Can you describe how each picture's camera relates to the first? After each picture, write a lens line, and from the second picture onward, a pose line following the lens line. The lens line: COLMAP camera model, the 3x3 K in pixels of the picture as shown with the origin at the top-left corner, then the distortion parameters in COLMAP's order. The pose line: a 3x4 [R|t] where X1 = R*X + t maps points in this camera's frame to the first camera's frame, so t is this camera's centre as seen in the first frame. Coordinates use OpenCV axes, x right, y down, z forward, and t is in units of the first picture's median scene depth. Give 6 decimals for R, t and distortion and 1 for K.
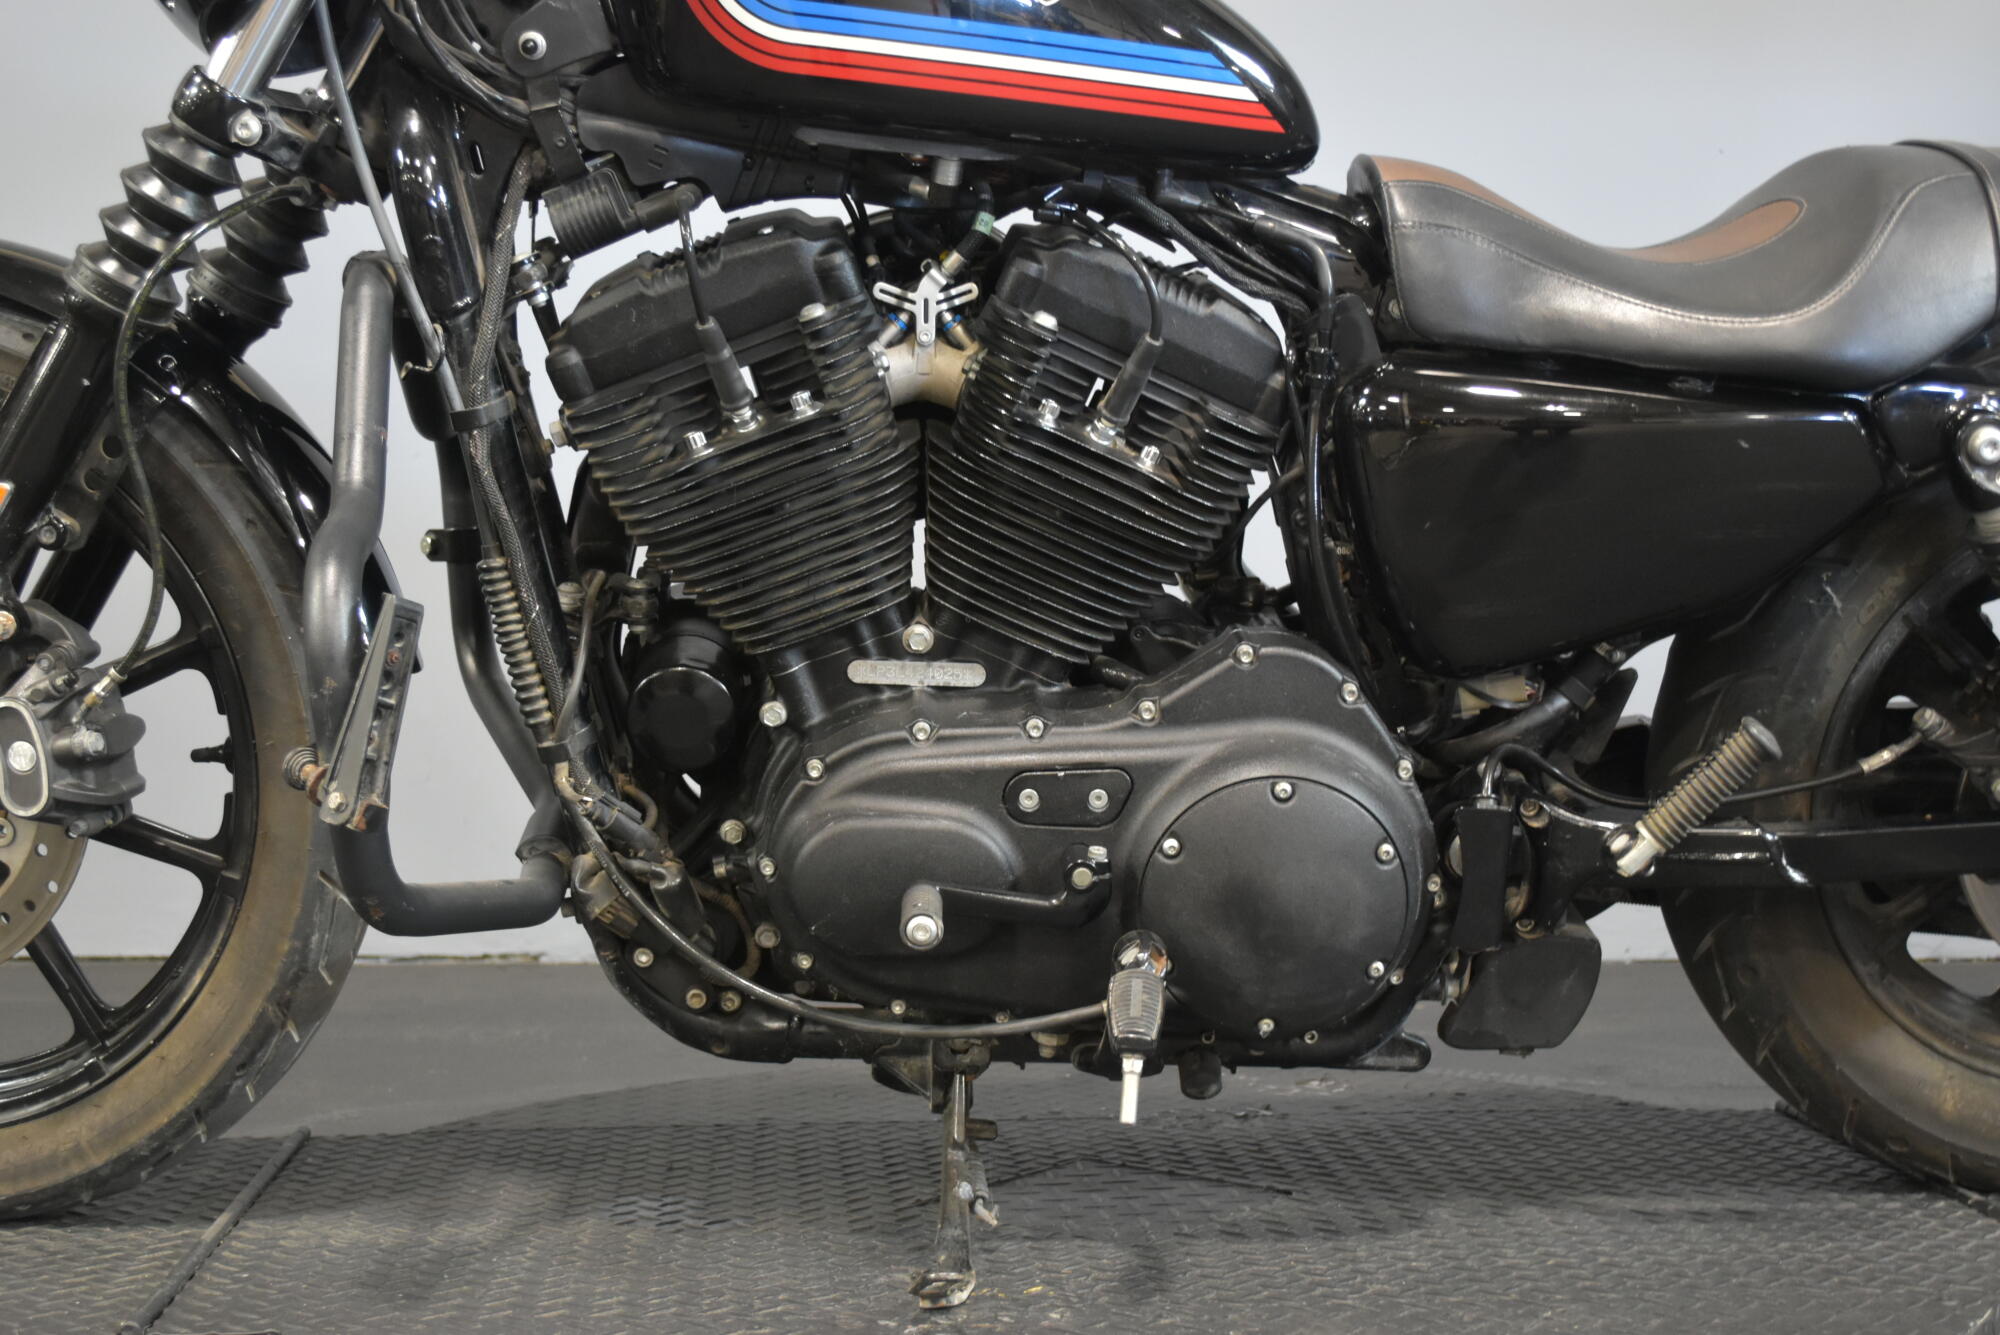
lens RADIAL K [[2742.3, 0, 1002.8], [0, 2742.3, 671.8], [0, 0, 1]] dist [-0.015413, 0.000000]
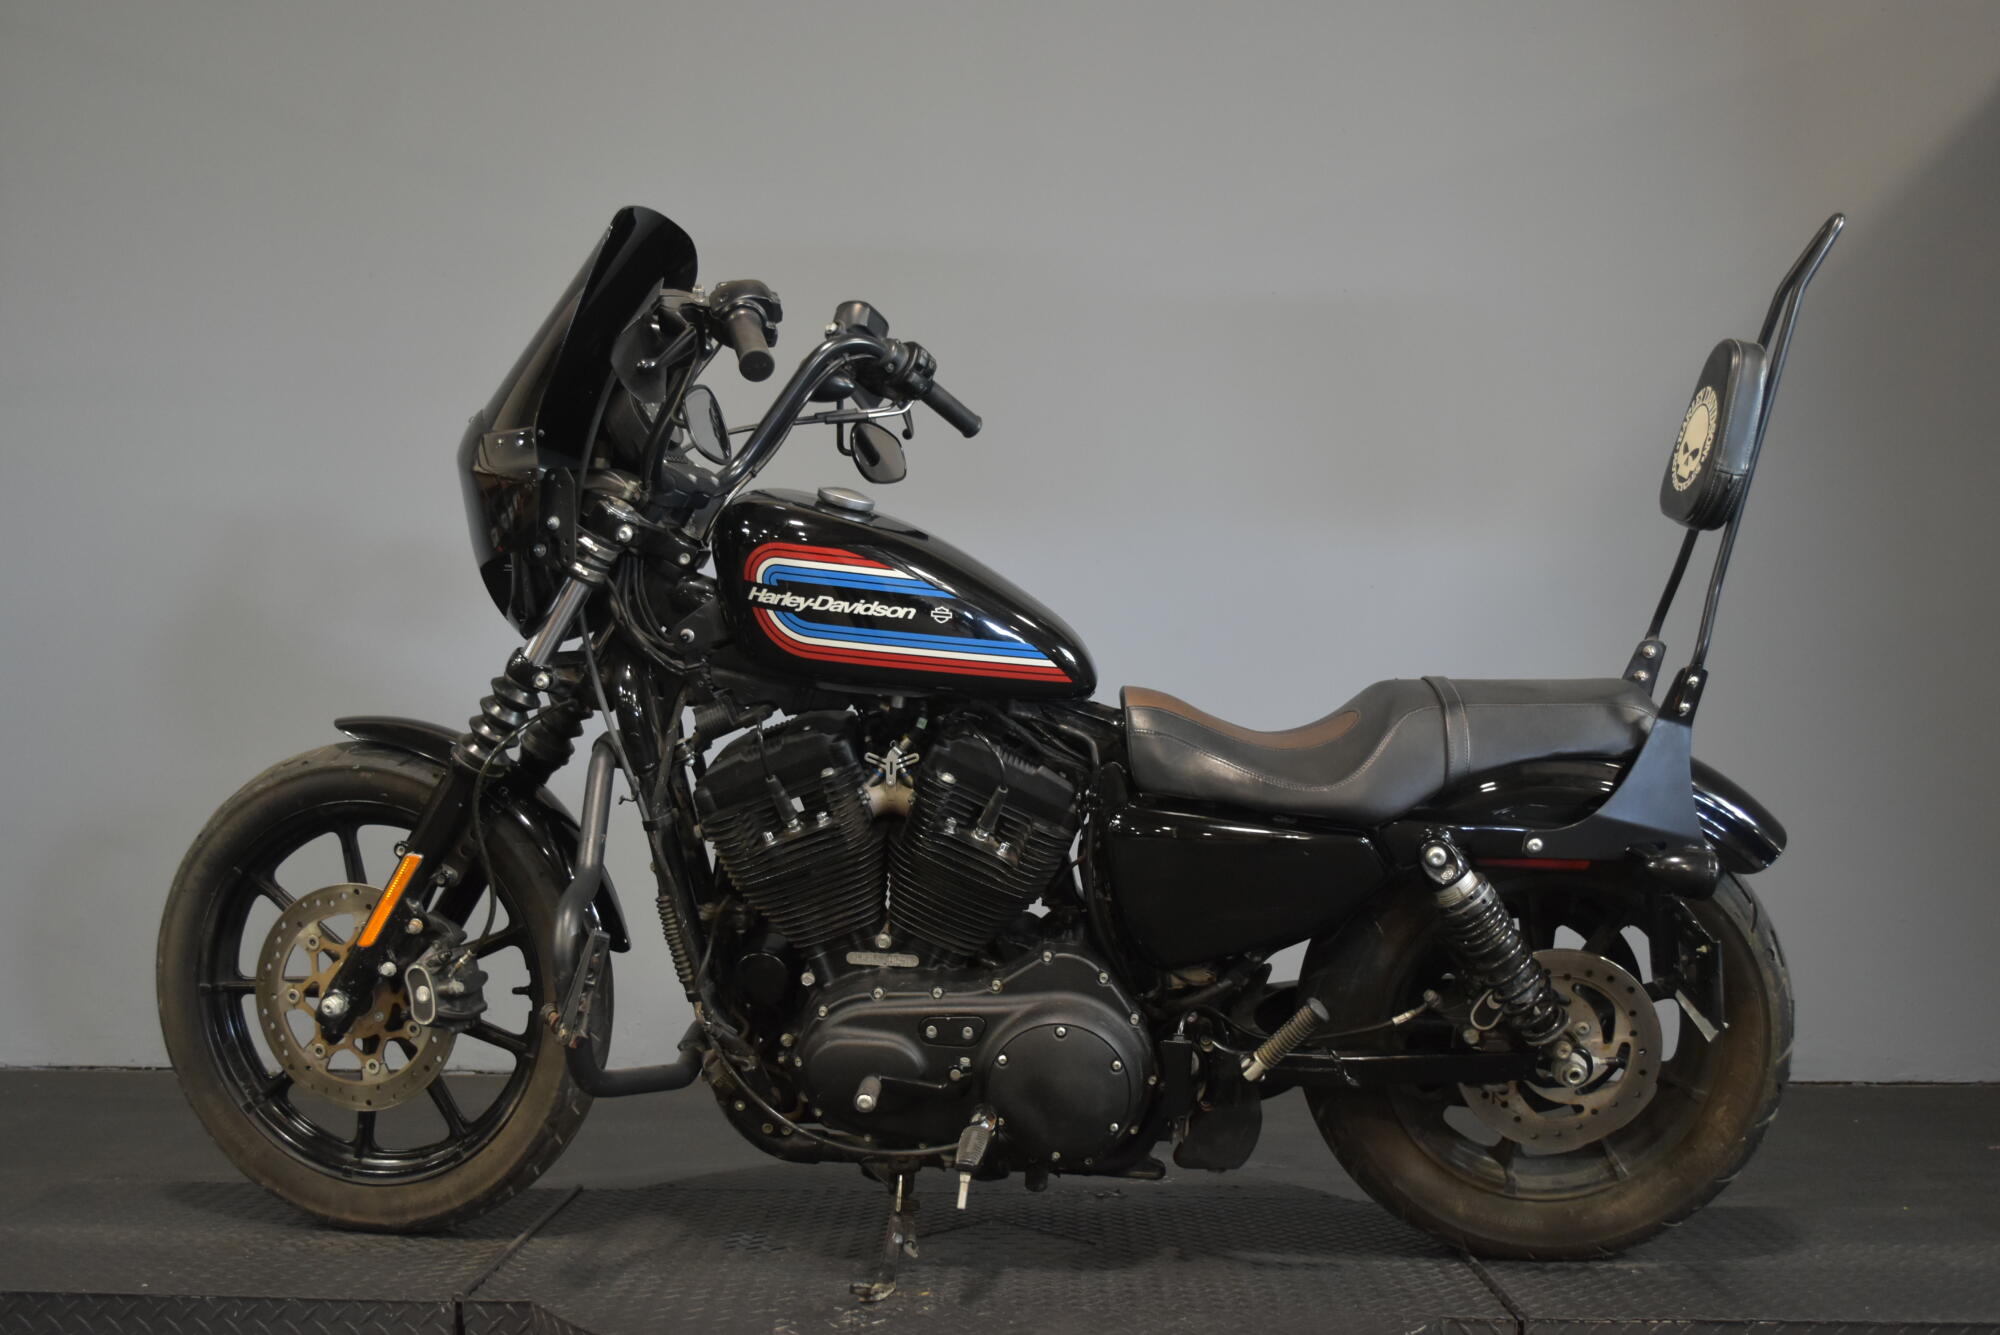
lens RADIAL K [[1980.8, 0, 1005.4], [0, 1980.8, 672.0], [0, 0, 1]] dist [-0.019178, 0.000000]
pose [[0.994825, 0.009085, -0.101198, 0.192730], [-0.016796, 0.996997, -0.075599, -0.096880], [0.100207, 0.076908, 0.991990, -0.369873]]
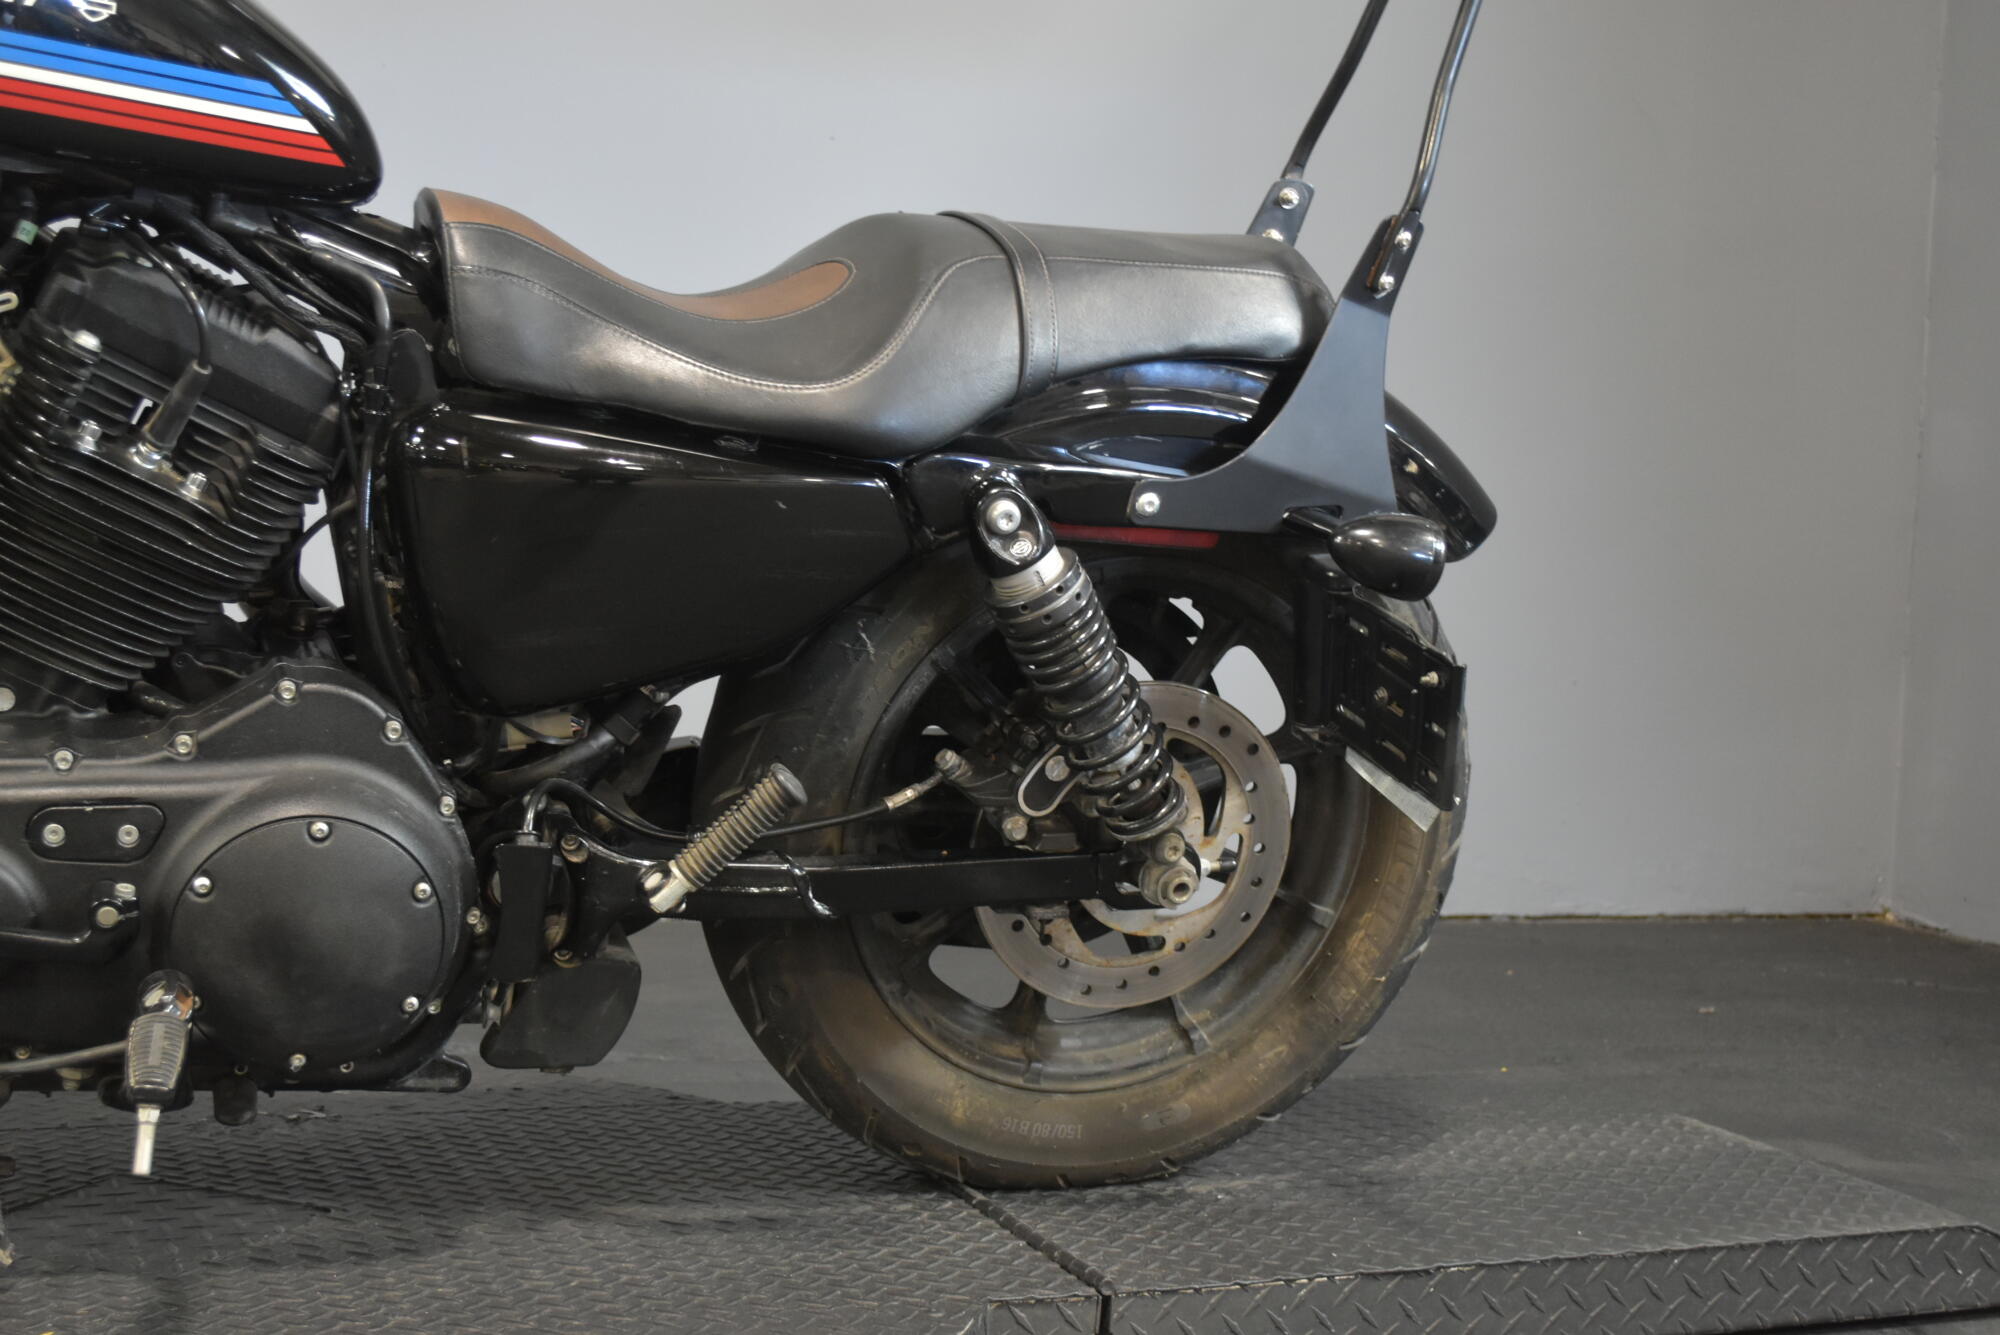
lens RADIAL K [[2742.3, 0, 990.7], [0, 2742.3, 672.4], [0, 0, 1]] dist [-0.015413, 0.000000]
pose [[0.953808, 0.027098, 0.299192, 0.033693], [-0.038917, 0.998677, 0.033614, -0.055238], [-0.297885, -0.043705, 0.953601, -0.024171]]
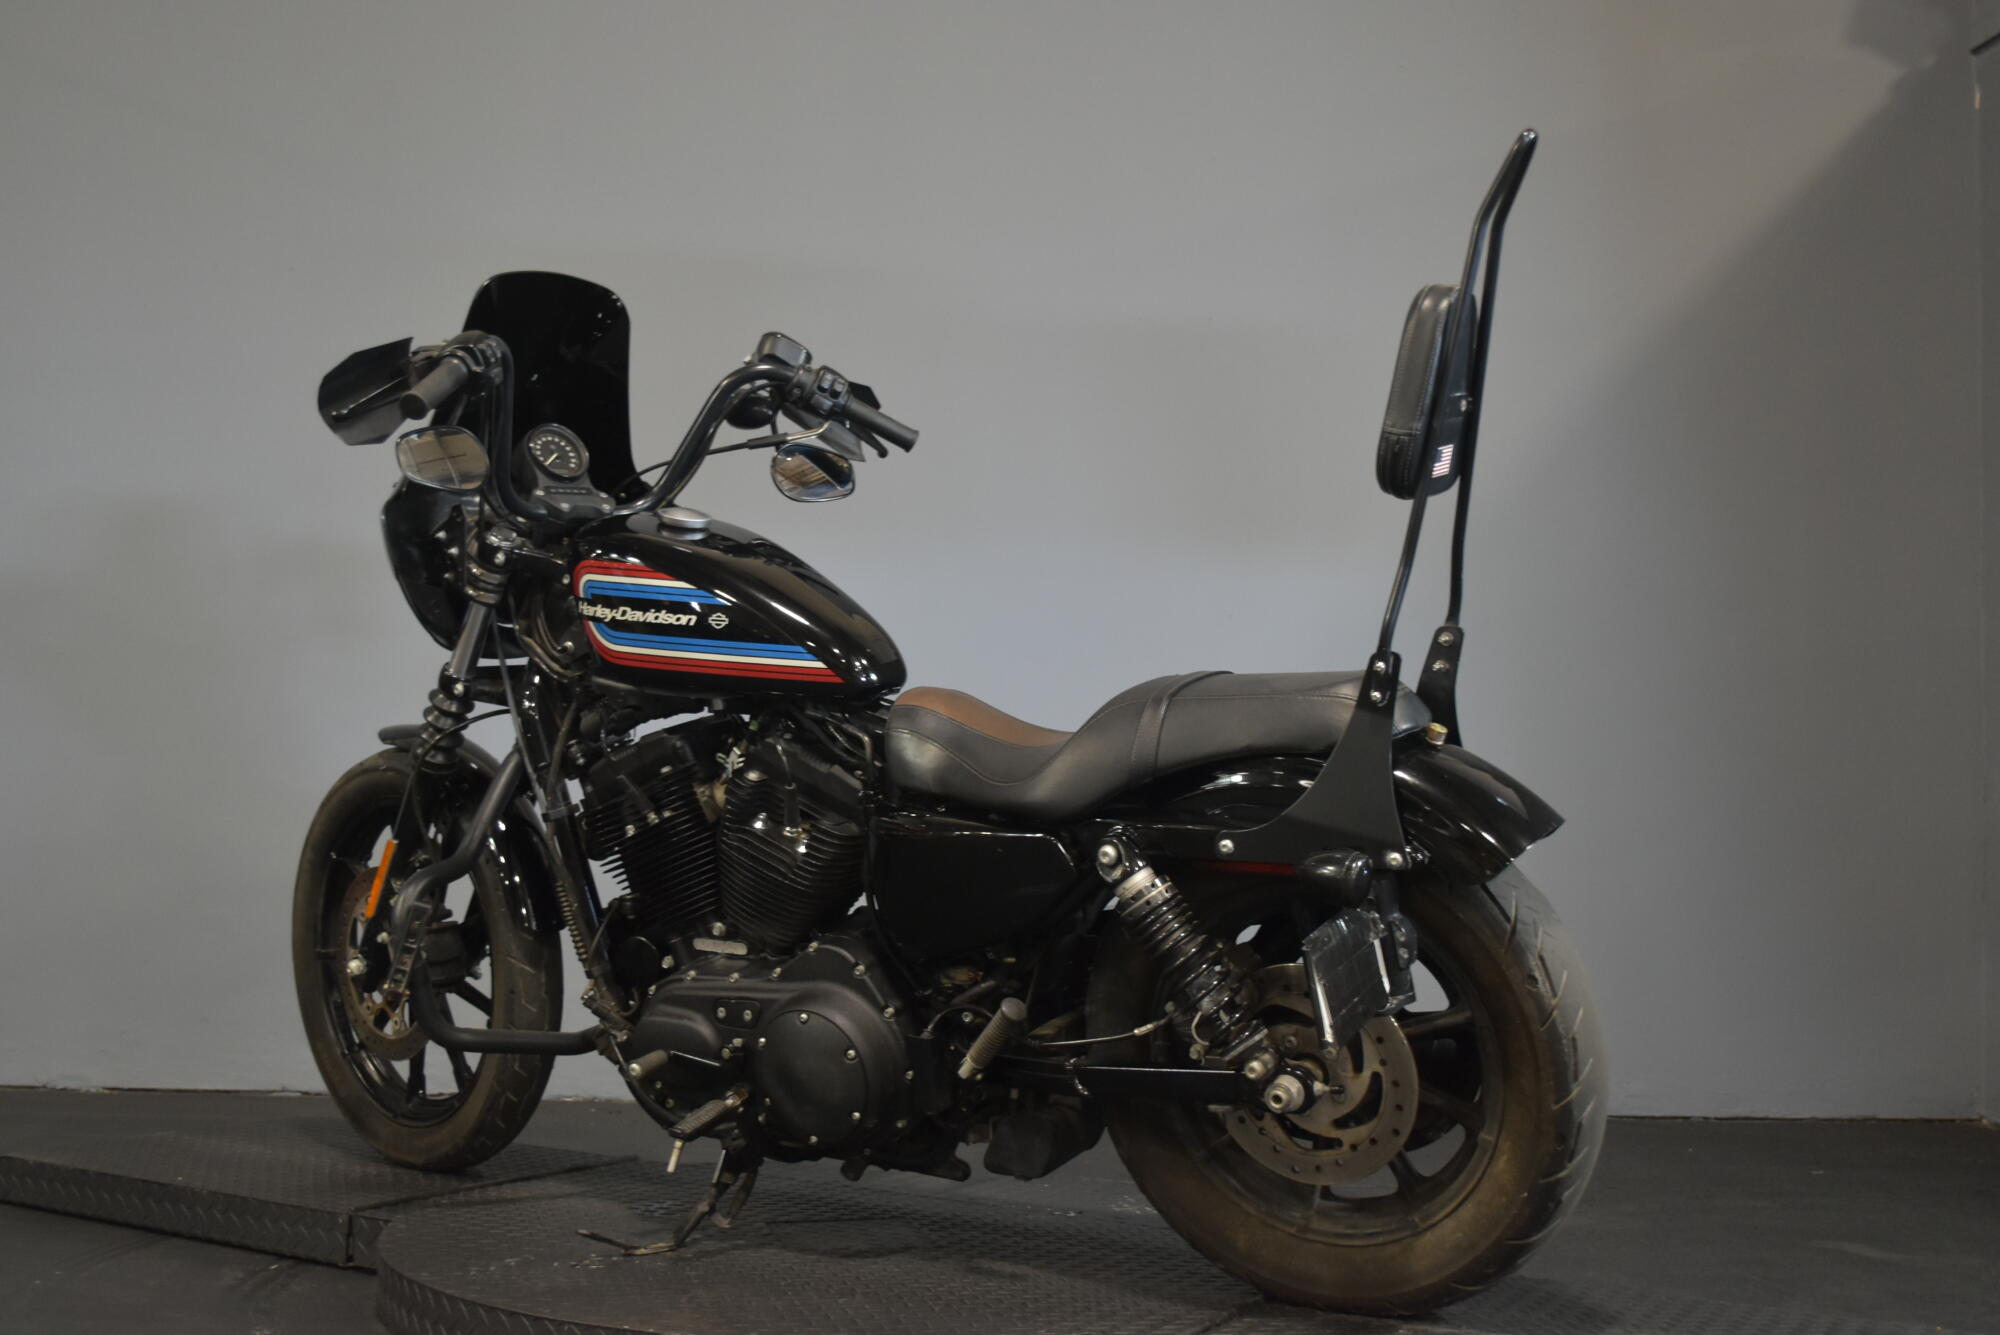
lens RADIAL K [[2236.5, 0, 978.3], [0, 2236.5, 662.0], [0, 0, 1]] dist [-0.027545, 0.000000]
pose [[0.813320, -0.015167, -0.581619, 1.100391], [-0.044924, 0.995039, -0.088768, -0.071506], [0.580080, 0.098325, 0.808603, -0.244731]]
